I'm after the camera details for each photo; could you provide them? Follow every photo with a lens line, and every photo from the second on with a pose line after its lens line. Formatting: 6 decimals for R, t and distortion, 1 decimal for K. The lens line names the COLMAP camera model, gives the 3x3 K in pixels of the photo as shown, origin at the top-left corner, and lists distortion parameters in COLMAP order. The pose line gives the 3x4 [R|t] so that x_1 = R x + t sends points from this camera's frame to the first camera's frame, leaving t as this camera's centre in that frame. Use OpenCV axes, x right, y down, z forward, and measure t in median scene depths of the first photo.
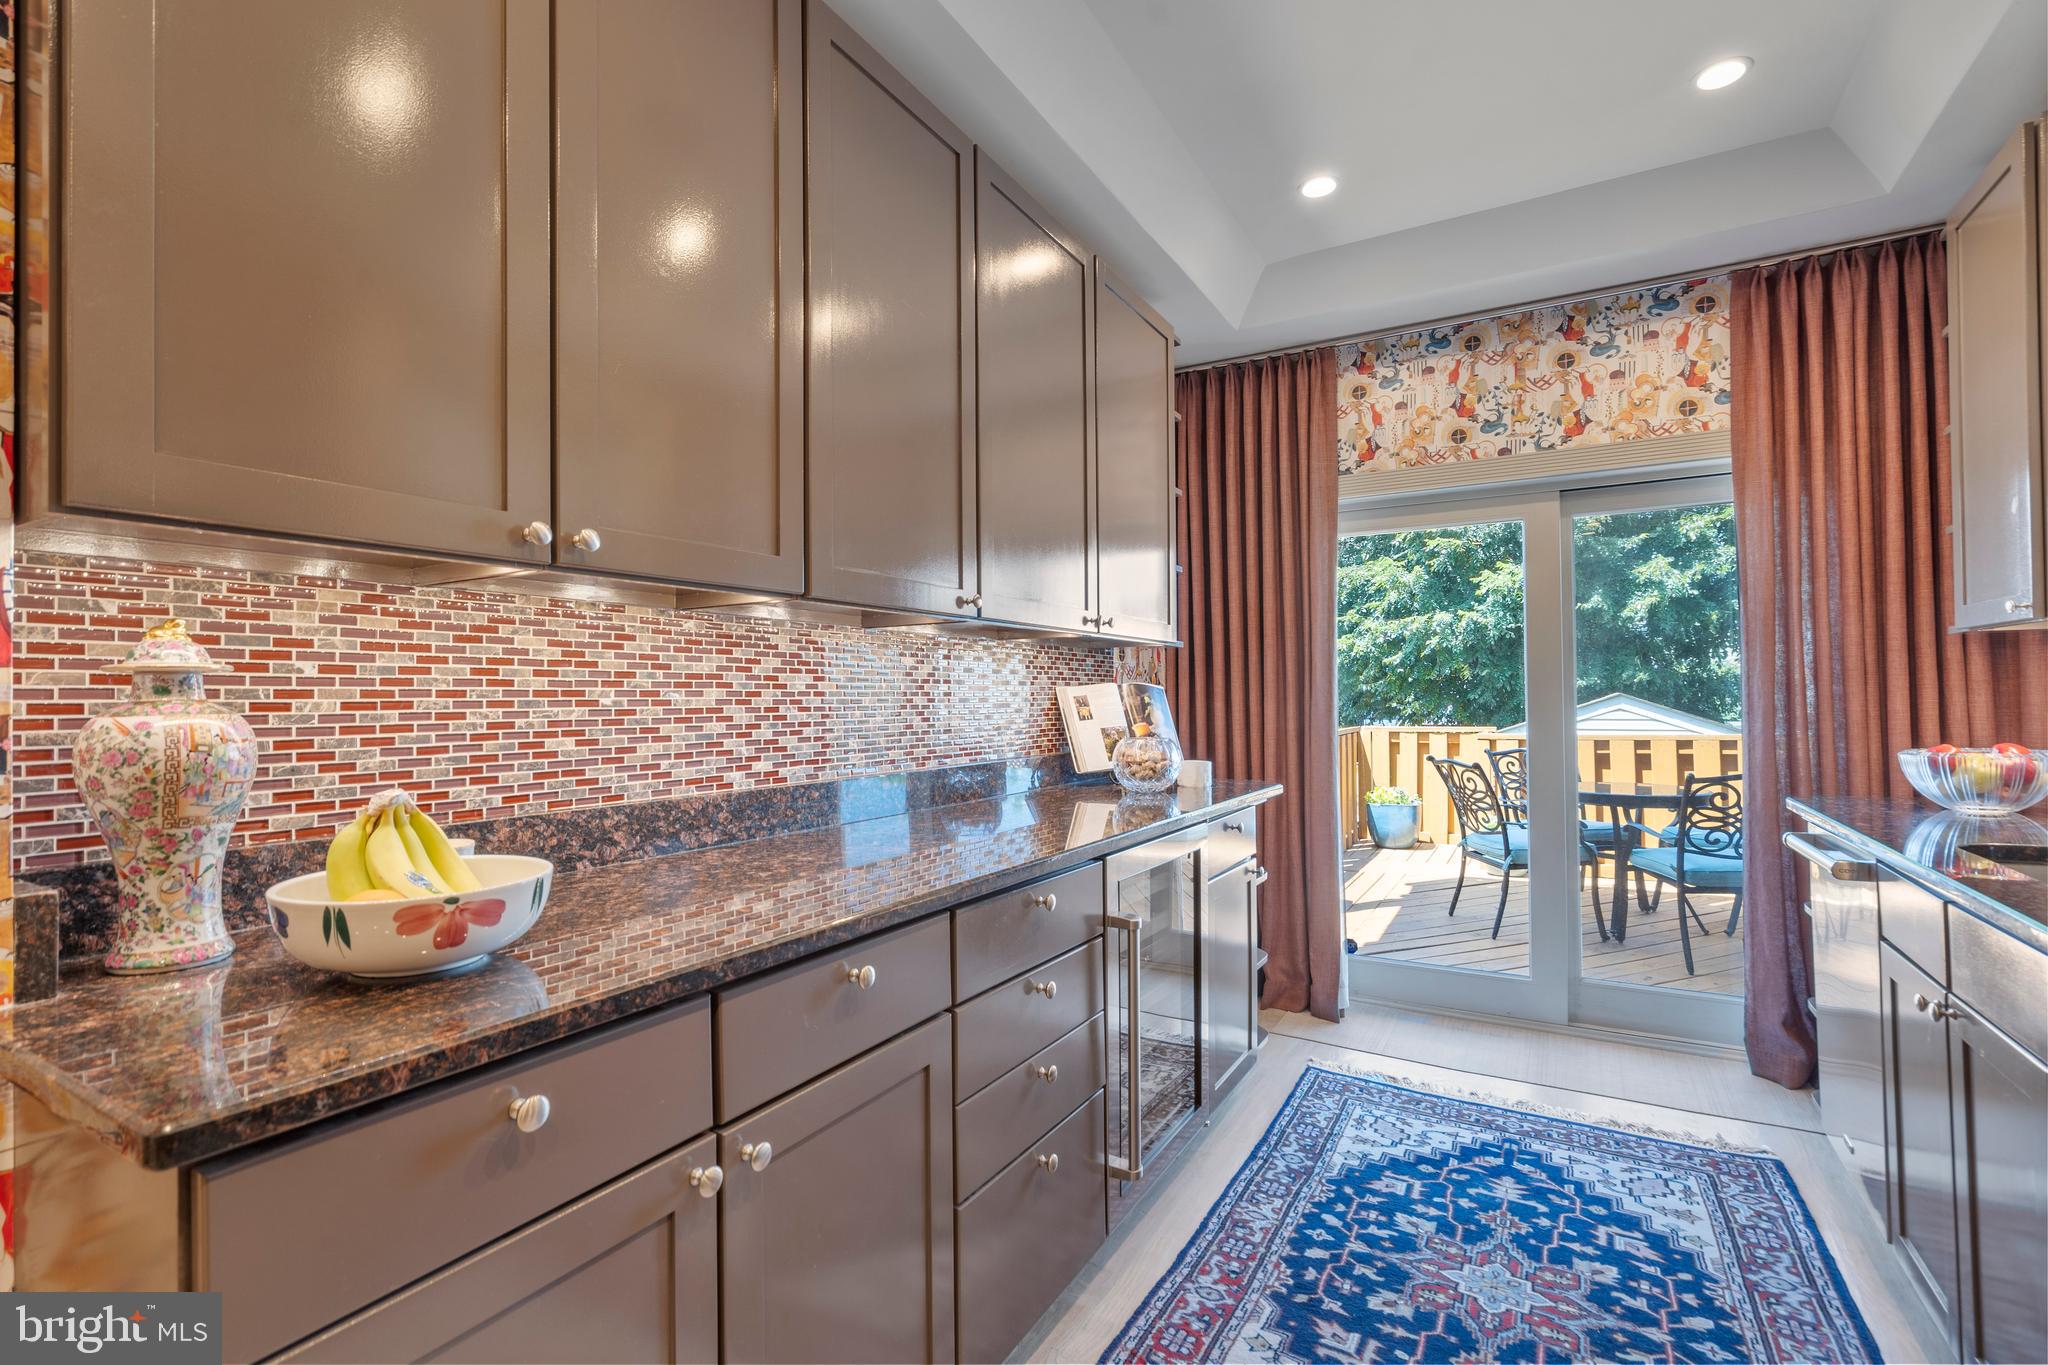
lens RADIAL K [[935.3, 0, 1042.8], [0, 935.3, 685.7], [0, 0, 1]] dist [-0.004218, 0.000375]
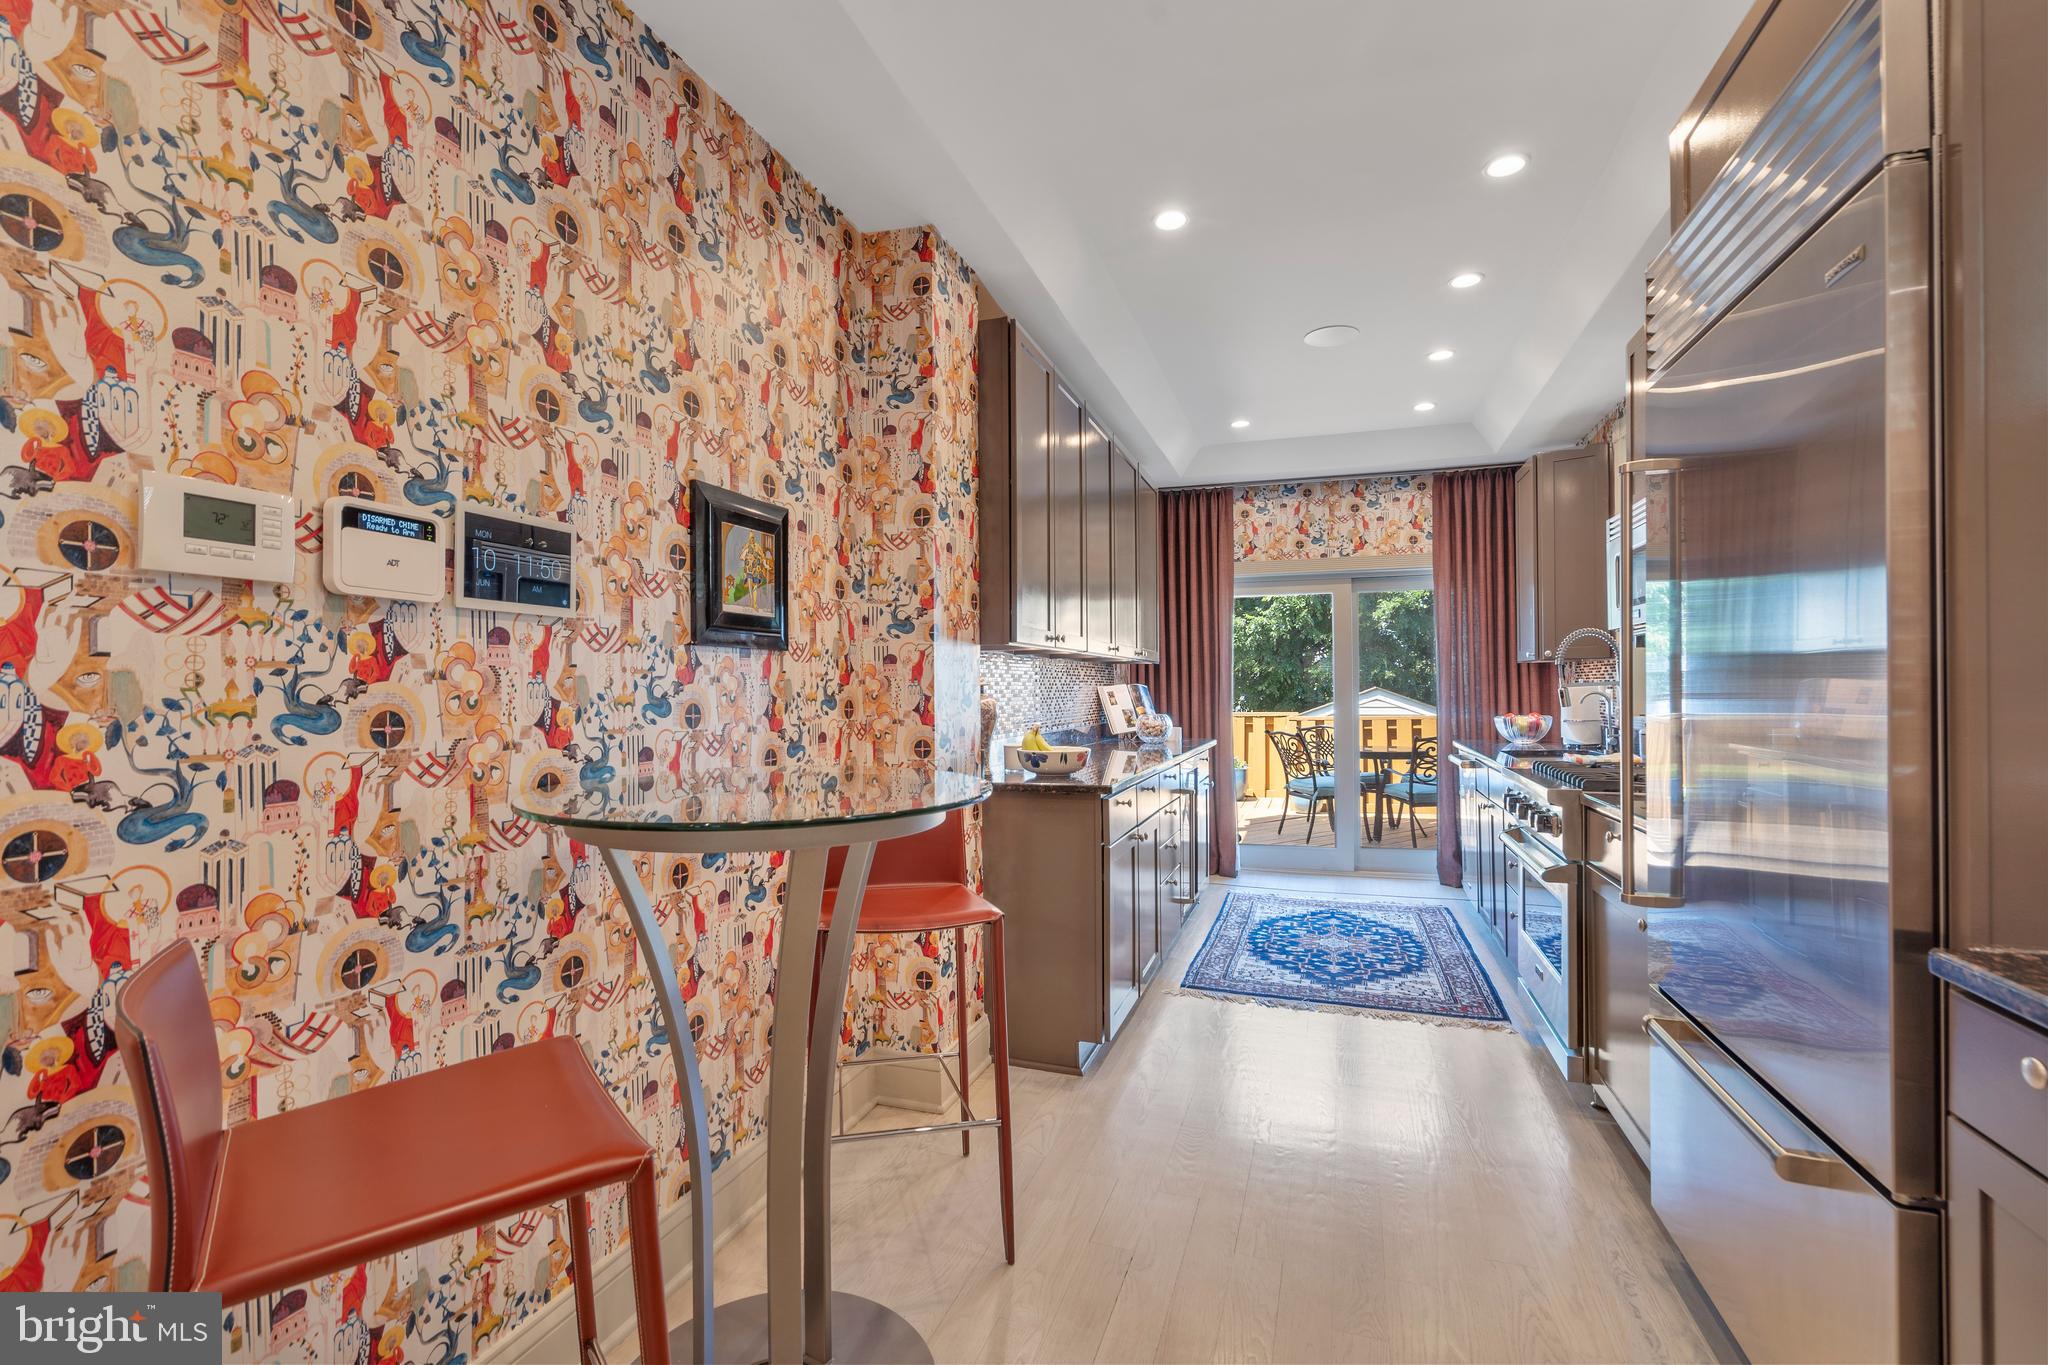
lens RADIAL K [[935.3, 0, 1074.4], [0, 935.3, 690.3], [0, 0, 1]] dist [-0.004218, 0.000375]
pose [[0.970782, -0.002105, 0.239956, -0.391084], [-0.000894, 0.999923, 0.012386, -0.011817], [-0.239963, -0.012239, 0.970705, -0.615213]]
